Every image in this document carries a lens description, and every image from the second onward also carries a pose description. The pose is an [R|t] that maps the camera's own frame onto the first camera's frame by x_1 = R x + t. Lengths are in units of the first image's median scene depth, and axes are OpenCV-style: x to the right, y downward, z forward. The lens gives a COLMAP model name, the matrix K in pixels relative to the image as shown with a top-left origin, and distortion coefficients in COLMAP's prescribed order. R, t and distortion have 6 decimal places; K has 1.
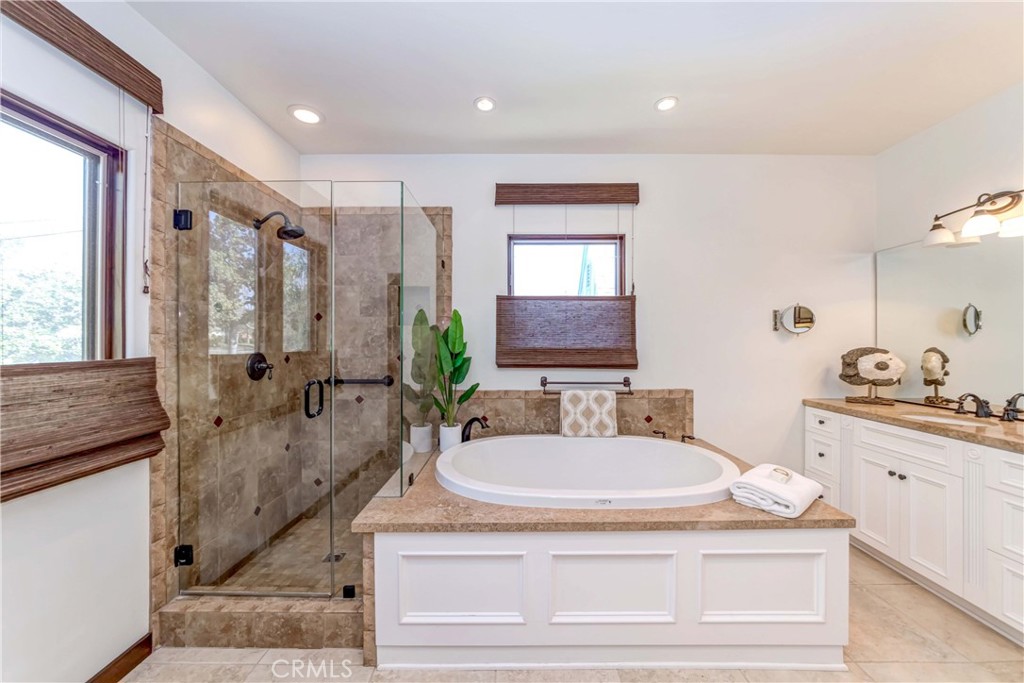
lens RADIAL K [[370.6, 0, 508.4], [0, 370.6, 345.3], [0, 0, 1]] dist [-0.007091, -0.000090]
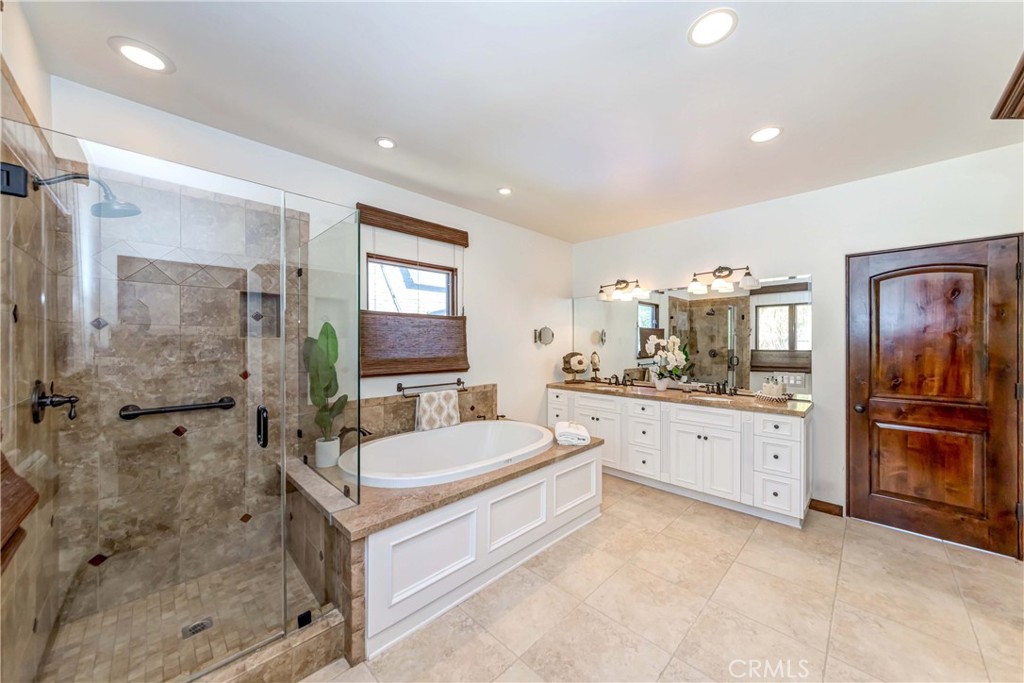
lens RADIAL K [[370.6, 0, 508.4], [0, 370.6, 345.3], [0, 0, 1]] dist [-0.007091, -0.000090]
pose [[0.703175, -0.007800, 0.710974, -0.505533], [0.007692, 0.999965, 0.003363, -0.034682], [-0.710976, 0.003104, 0.703210, -0.041756]]
